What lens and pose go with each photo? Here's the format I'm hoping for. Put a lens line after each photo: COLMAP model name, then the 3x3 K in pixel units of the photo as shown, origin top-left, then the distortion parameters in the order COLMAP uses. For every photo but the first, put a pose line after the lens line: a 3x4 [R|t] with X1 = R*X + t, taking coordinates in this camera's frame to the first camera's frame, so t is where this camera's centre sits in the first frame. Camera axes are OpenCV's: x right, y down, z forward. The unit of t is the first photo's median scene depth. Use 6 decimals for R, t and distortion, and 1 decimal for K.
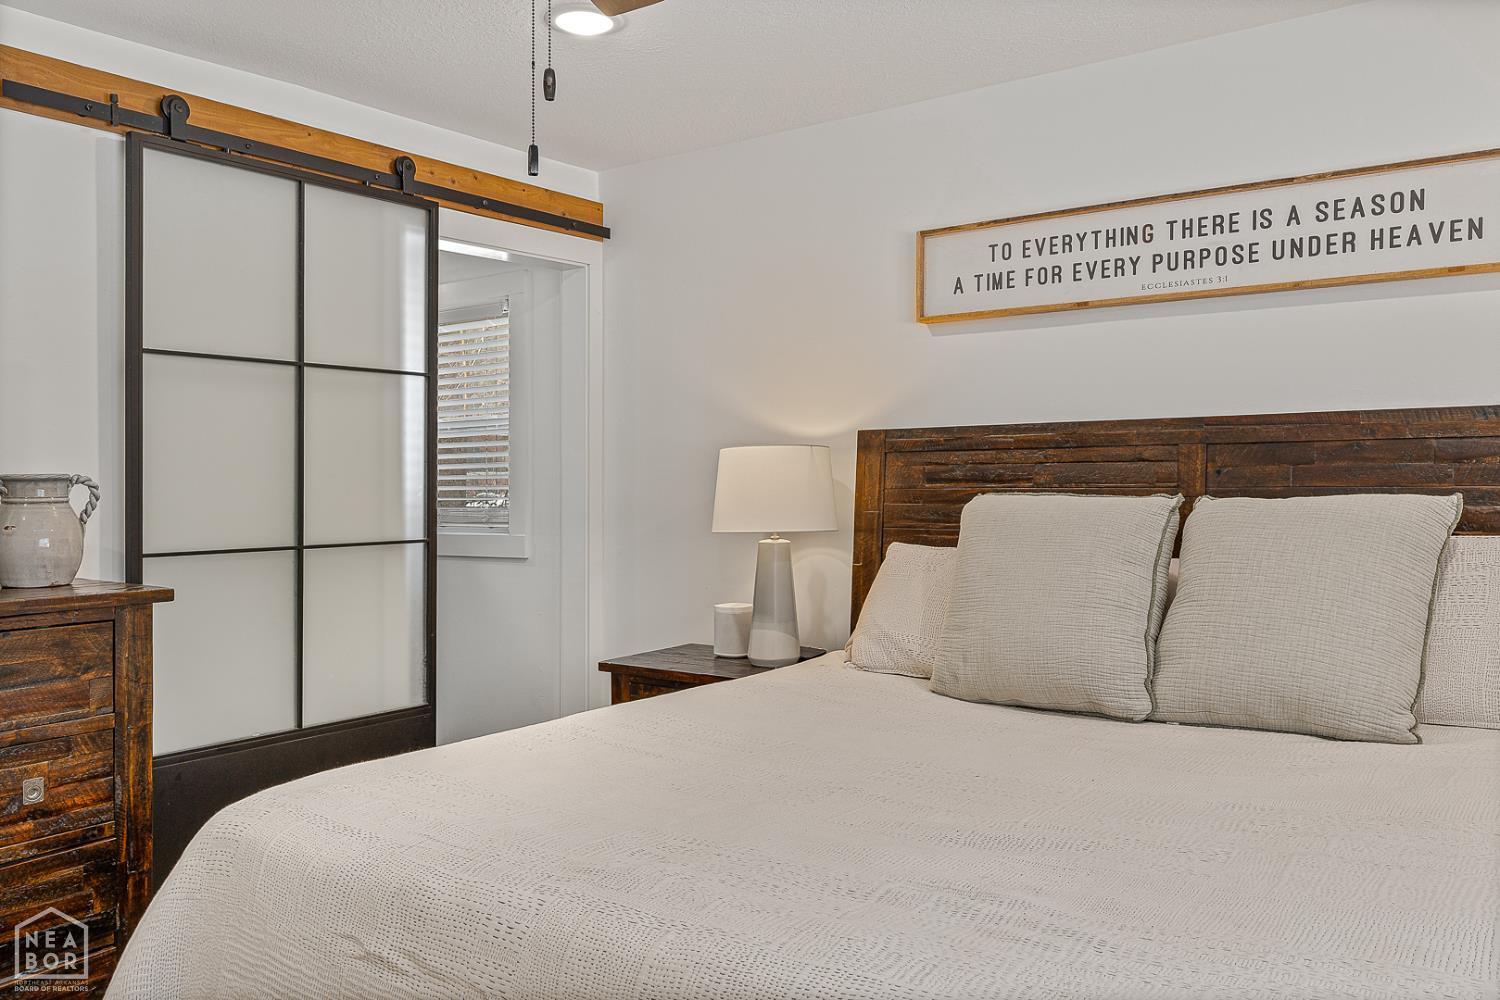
lens RADIAL K [[1213.0, 0, 752.7], [0, 1213.0, 510.1], [0, 0, 1]] dist [-0.000253, -0.000228]
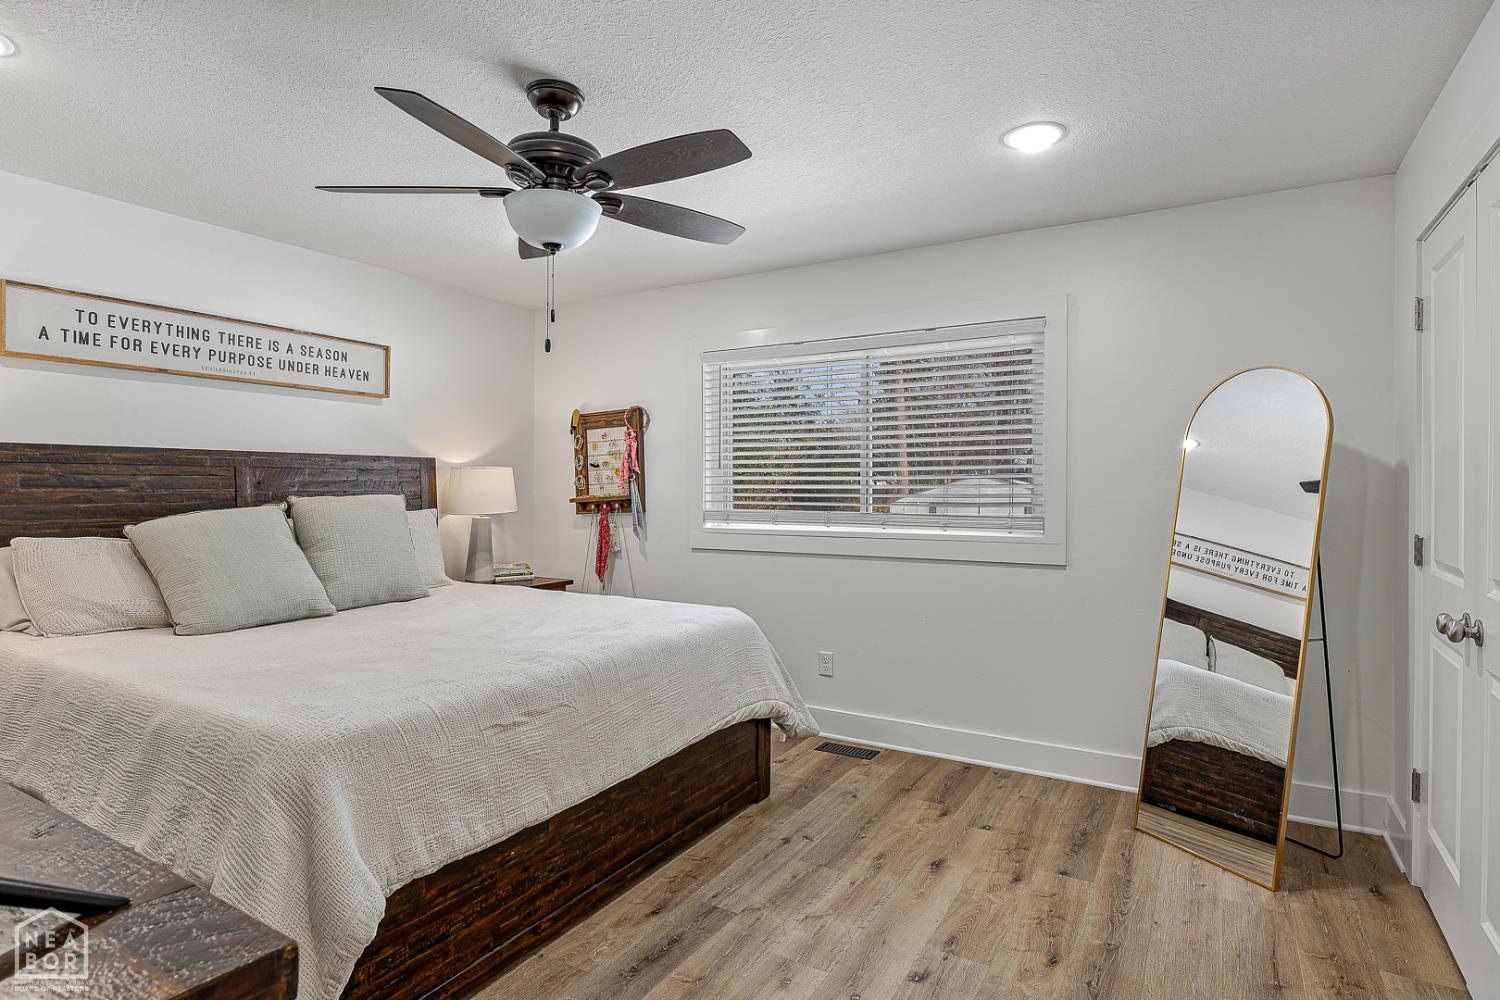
lens RADIAL K [[756.0, 0, 730.6], [0, 756.0, 503.3], [0, 0, 1]] dist [-0.004074, -0.000327]
pose [[-0.074762, -0.013325, 0.997112, -0.749436], [0.022267, 0.999639, 0.015028, -0.002747], [-0.996953, 0.023326, -0.074438, 0.384998]]
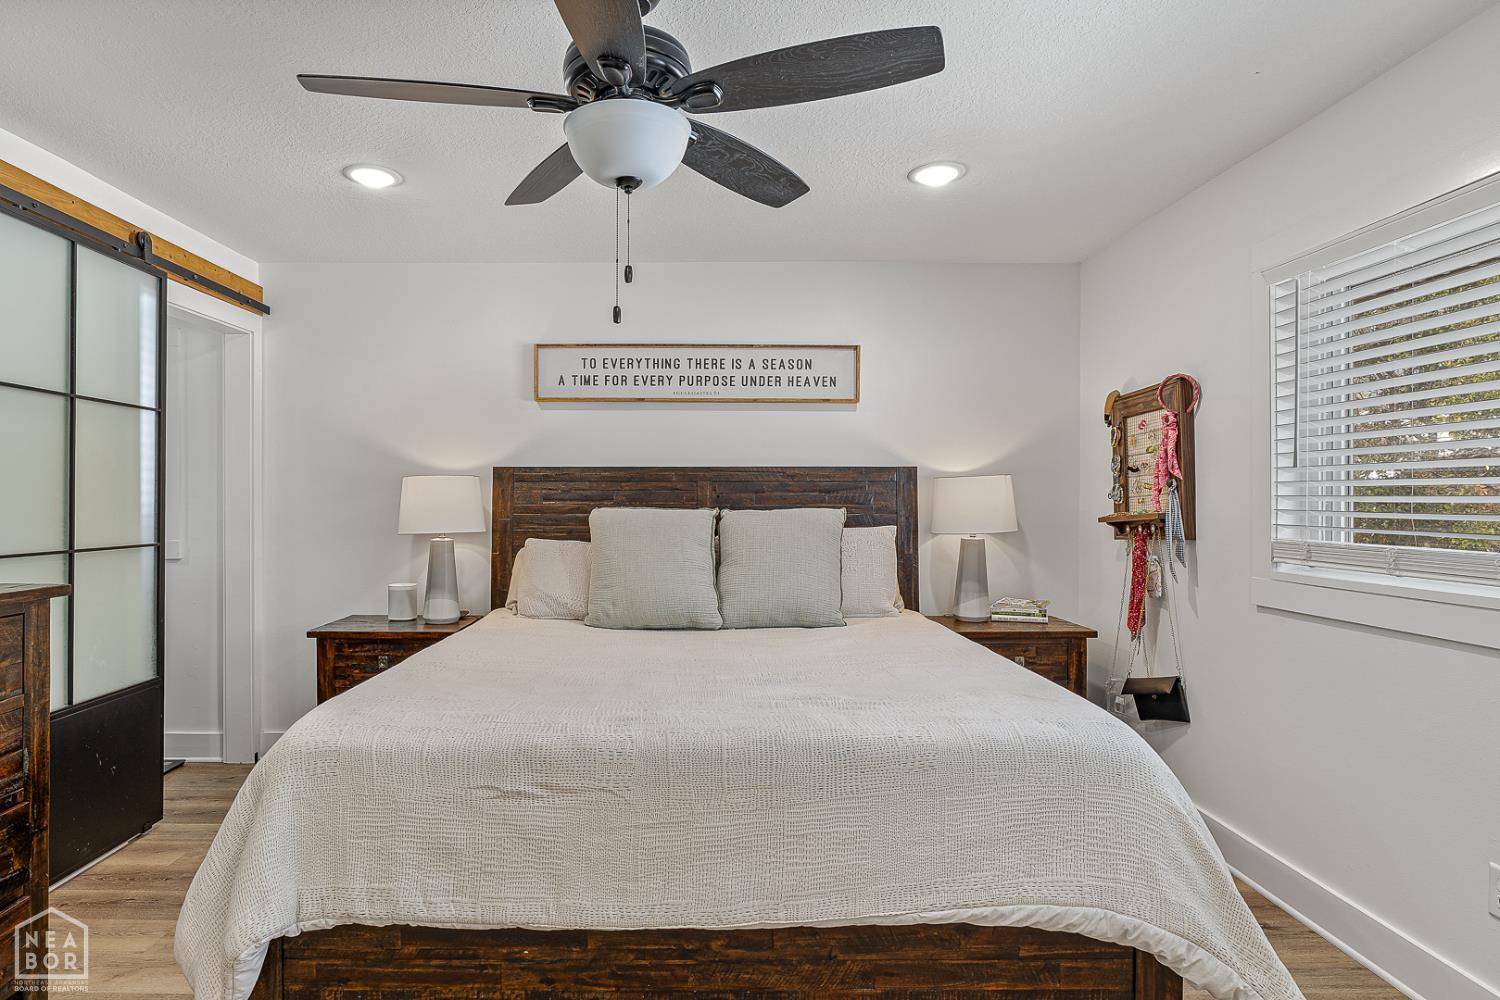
lens RADIAL K [[793.5, 0, 763.0], [0, 793.5, 513.9], [0, 0, 1]] dist [-0.004259, 0.000018]
pose [[0.799378, -0.001127, 0.600828, -0.284409], [0.006114, 0.999962, -0.006259, 0.003273], [-0.600798, 0.008677, 0.799354, -0.017075]]
